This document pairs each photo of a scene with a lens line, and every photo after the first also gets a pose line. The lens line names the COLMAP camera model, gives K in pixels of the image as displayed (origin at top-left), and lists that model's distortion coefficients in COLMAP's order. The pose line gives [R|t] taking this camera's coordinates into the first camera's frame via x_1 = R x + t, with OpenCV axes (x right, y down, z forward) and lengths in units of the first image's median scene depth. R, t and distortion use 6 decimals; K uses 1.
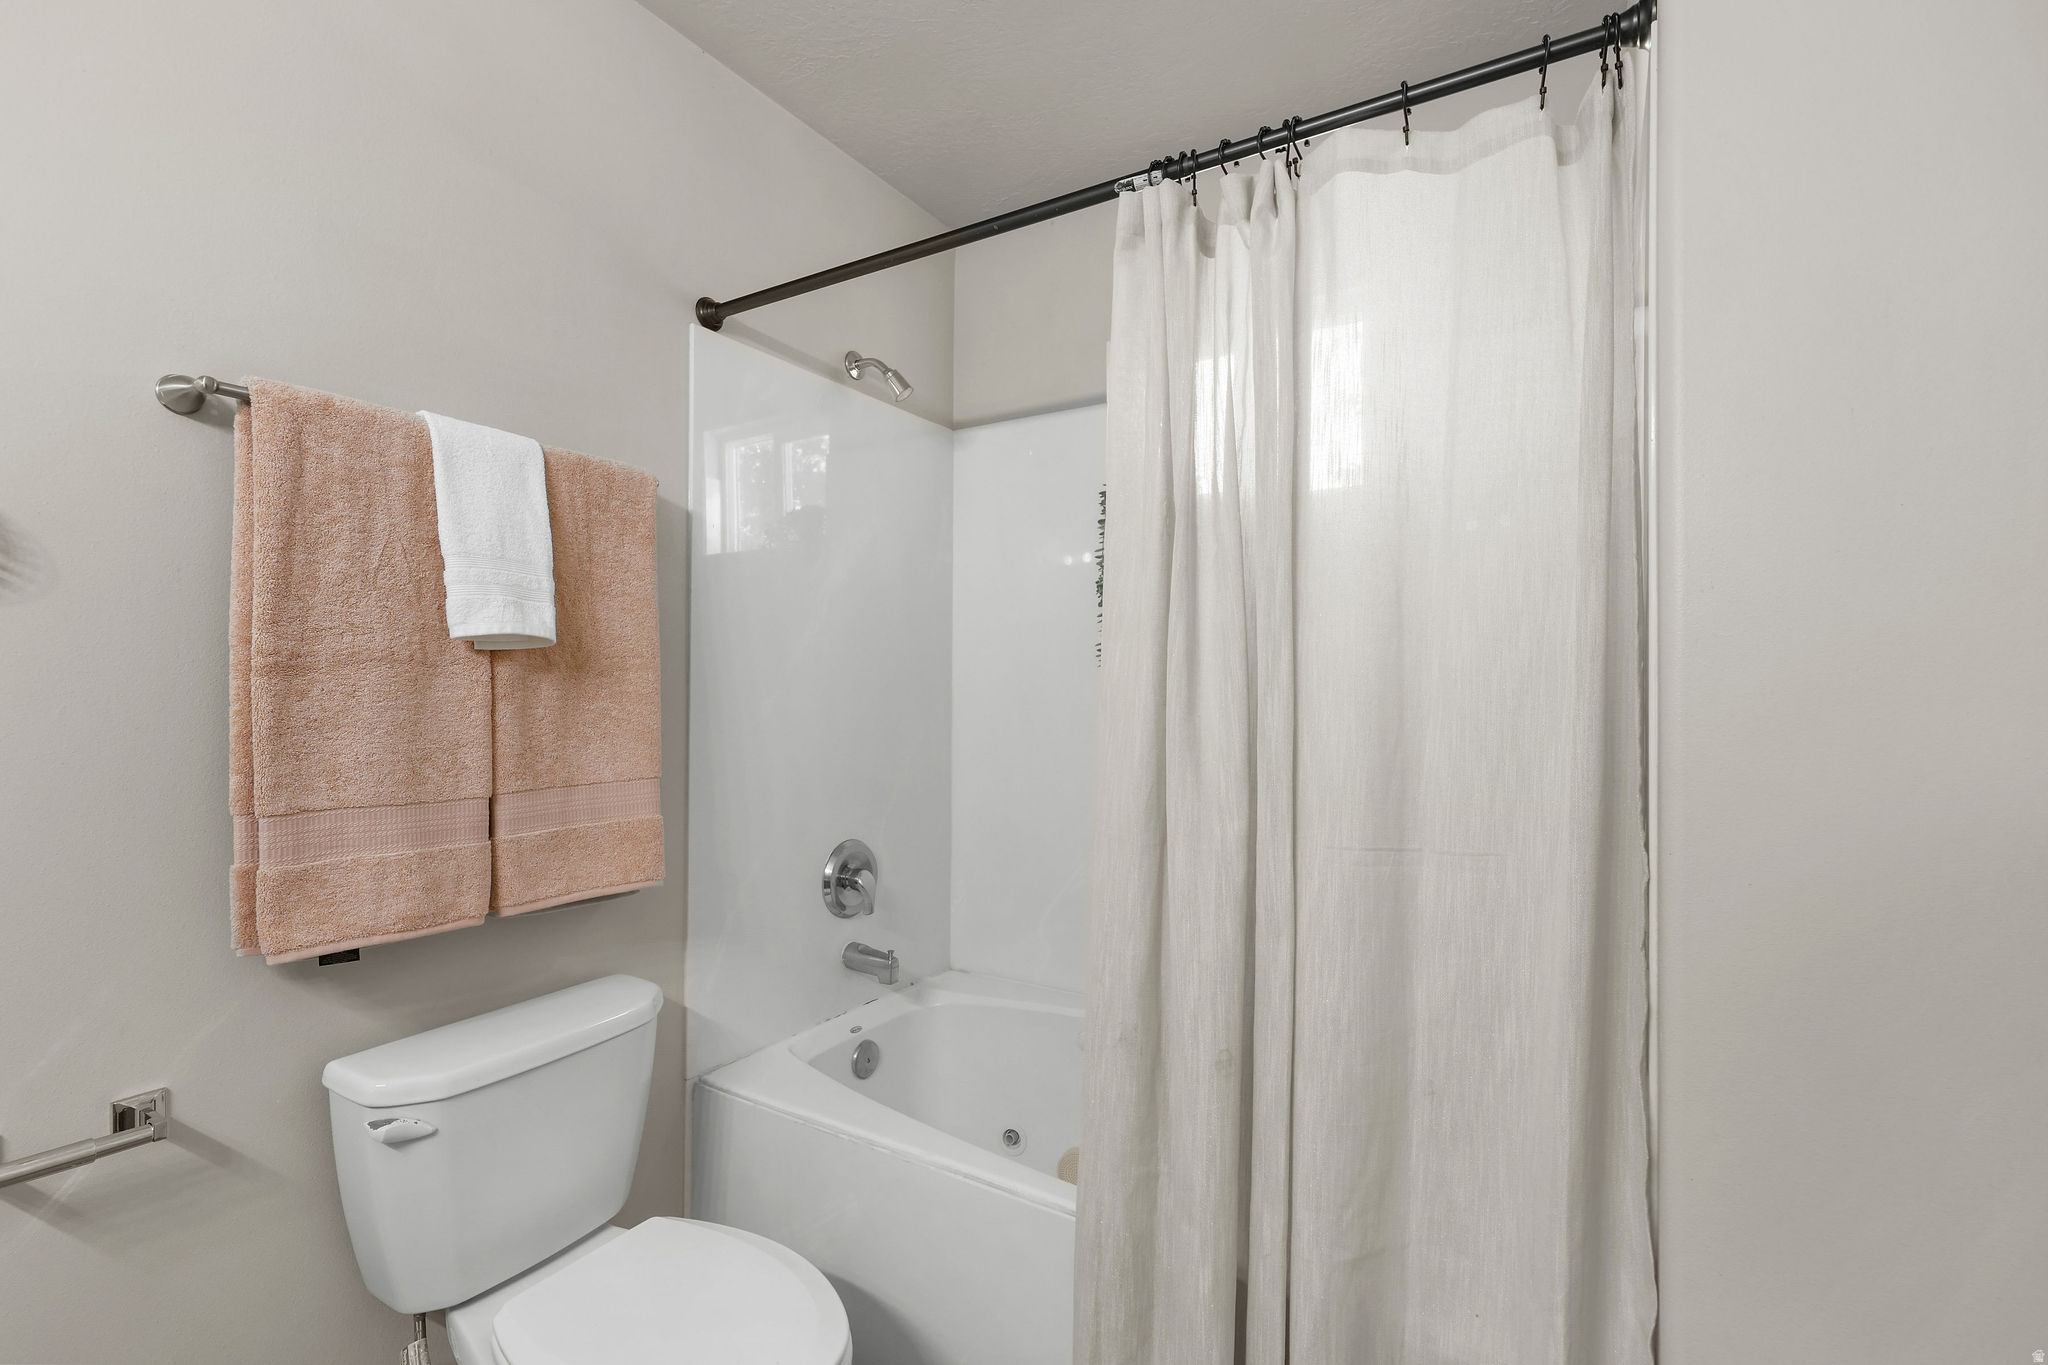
lens RADIAL K [[936.7, 0, 1013.4], [0, 936.7, 681.9], [0, 0, 1]] dist [0.000347, 0.000649]
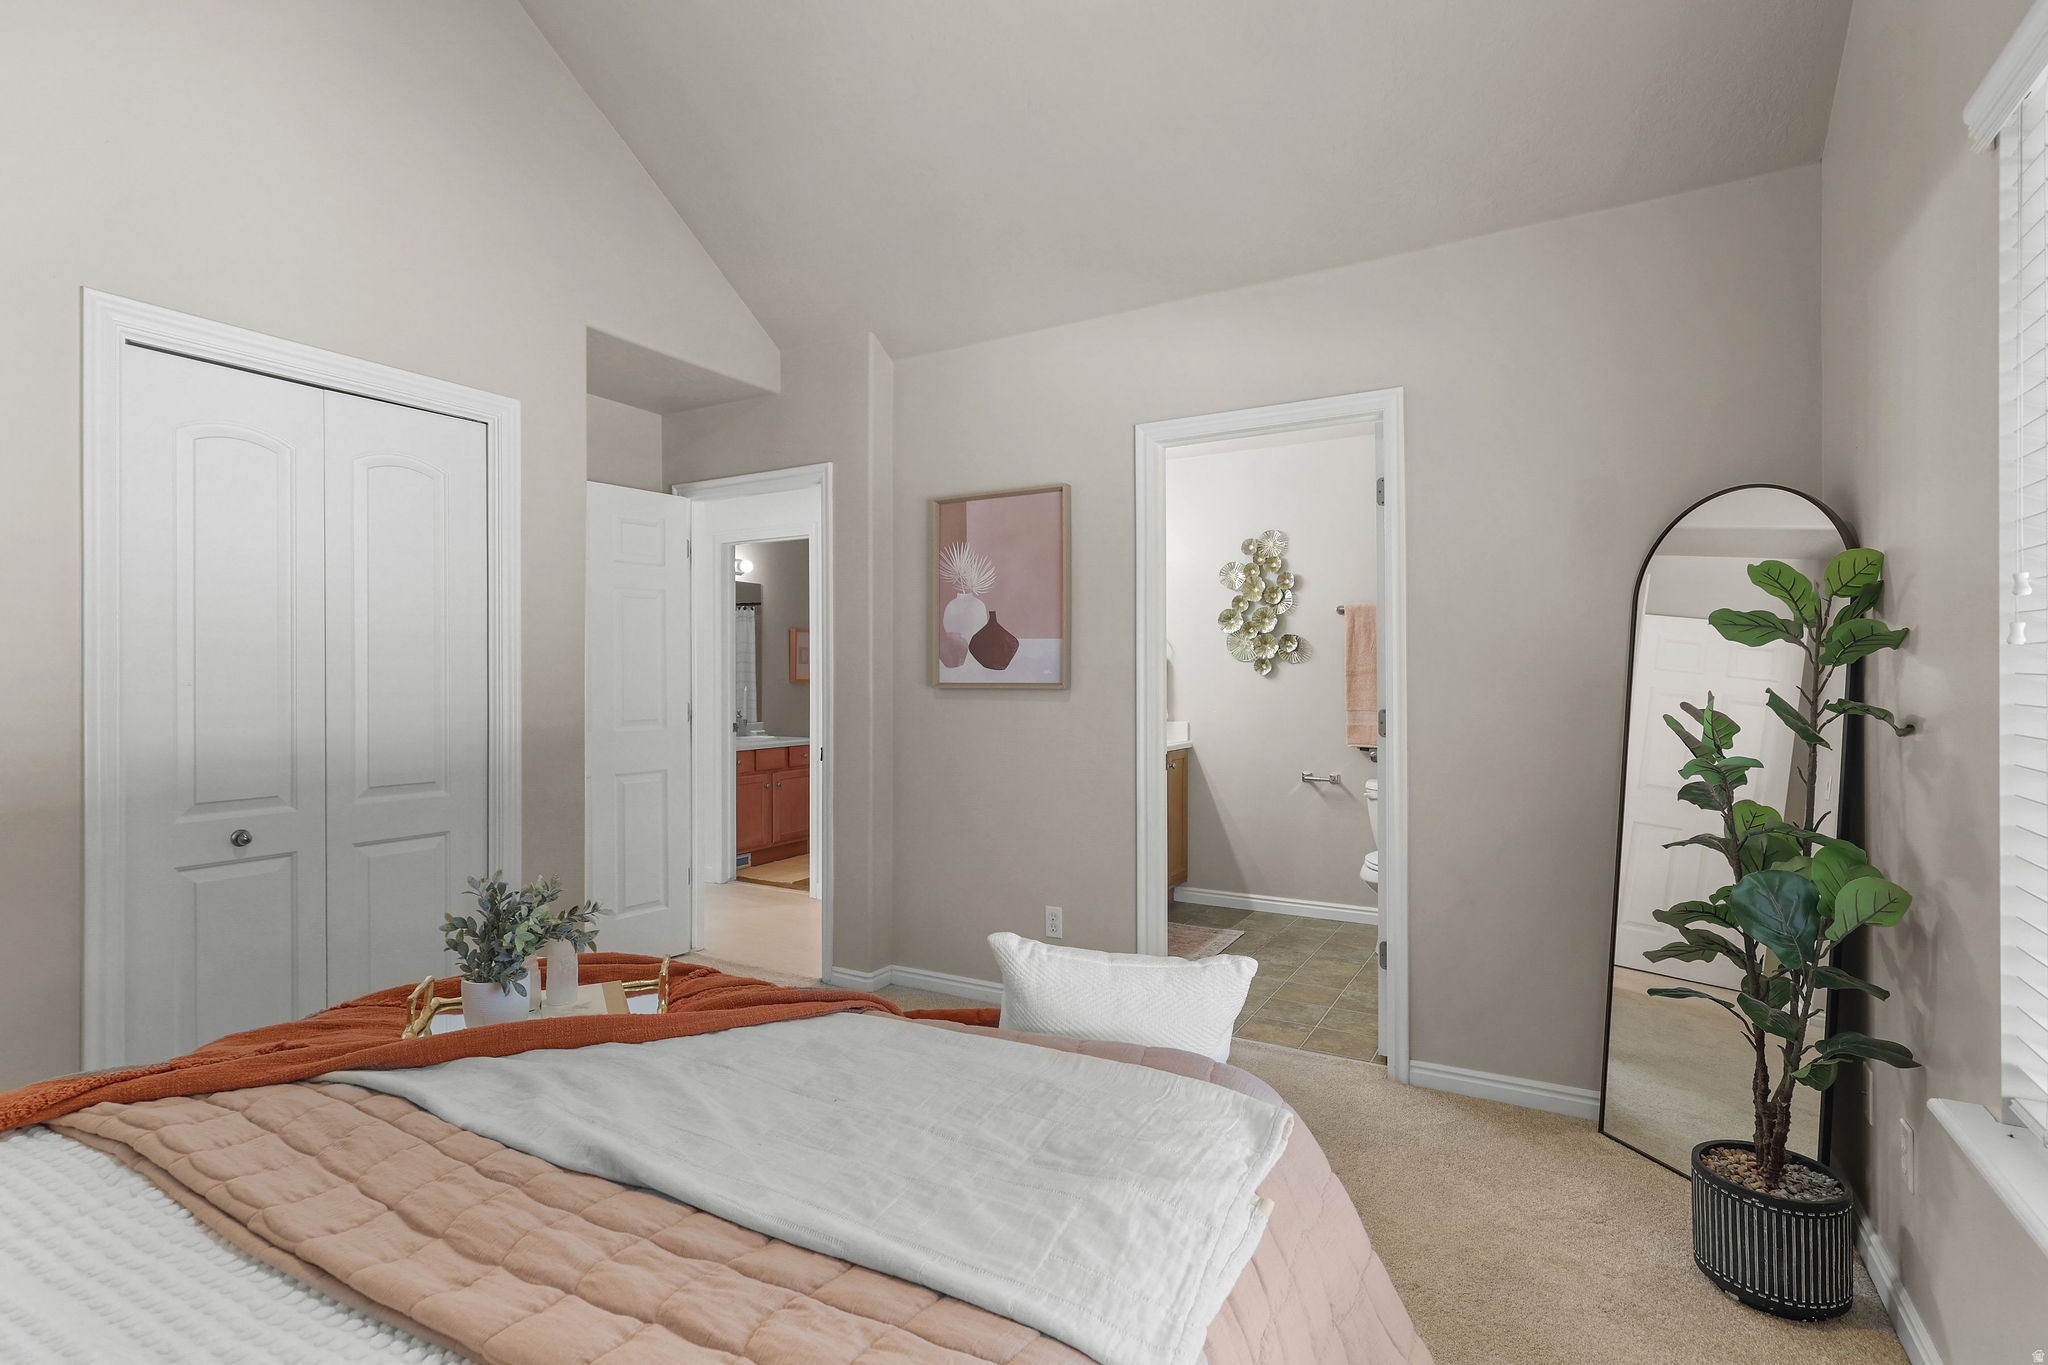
lens RADIAL K [[978.2, 0, 1024.0], [0, 978.2, 682.5], [0, 0, 1]] dist [0.001266, -0.000056]
pose [[0.043205, -0.008722, -0.999028, 3.017054], [0.012270, 0.999891, -0.008199, 0.030981], [0.998991, -0.011904, 0.043307, -0.534423]]
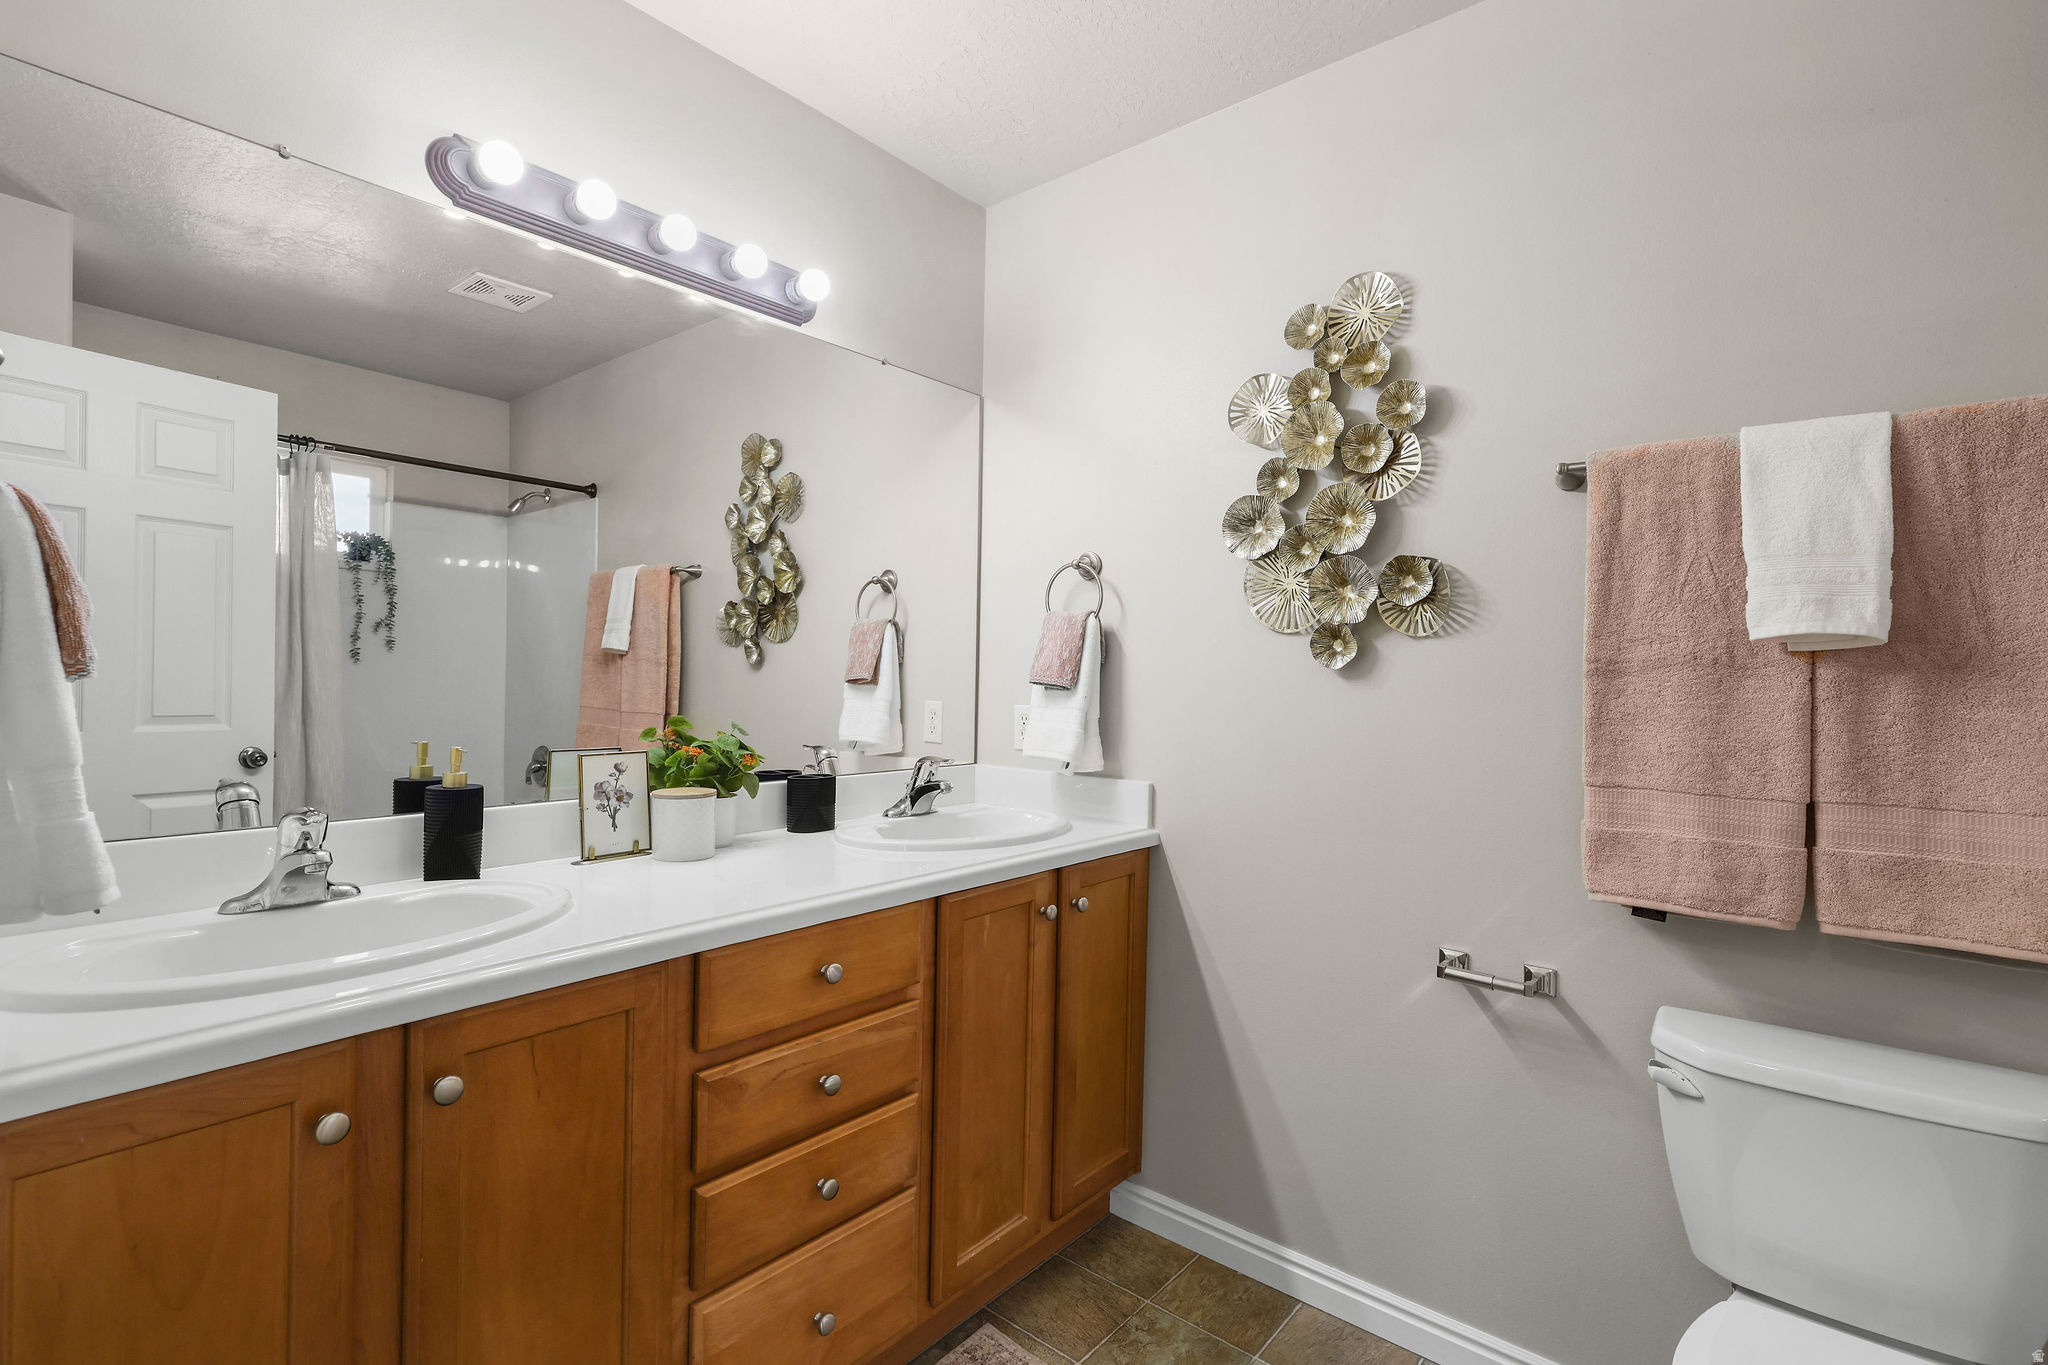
lens RADIAL K [[936.7, 0, 1013.4], [0, 936.7, 681.9], [0, 0, 1]] dist [0.000347, 0.000649]
pose [[-0.146056, -0.004635, -0.989265, 0.536892], [-0.010068, 0.999944, -0.003199, 0.009446], [0.989225, 0.009493, -0.146094, 0.343240]]
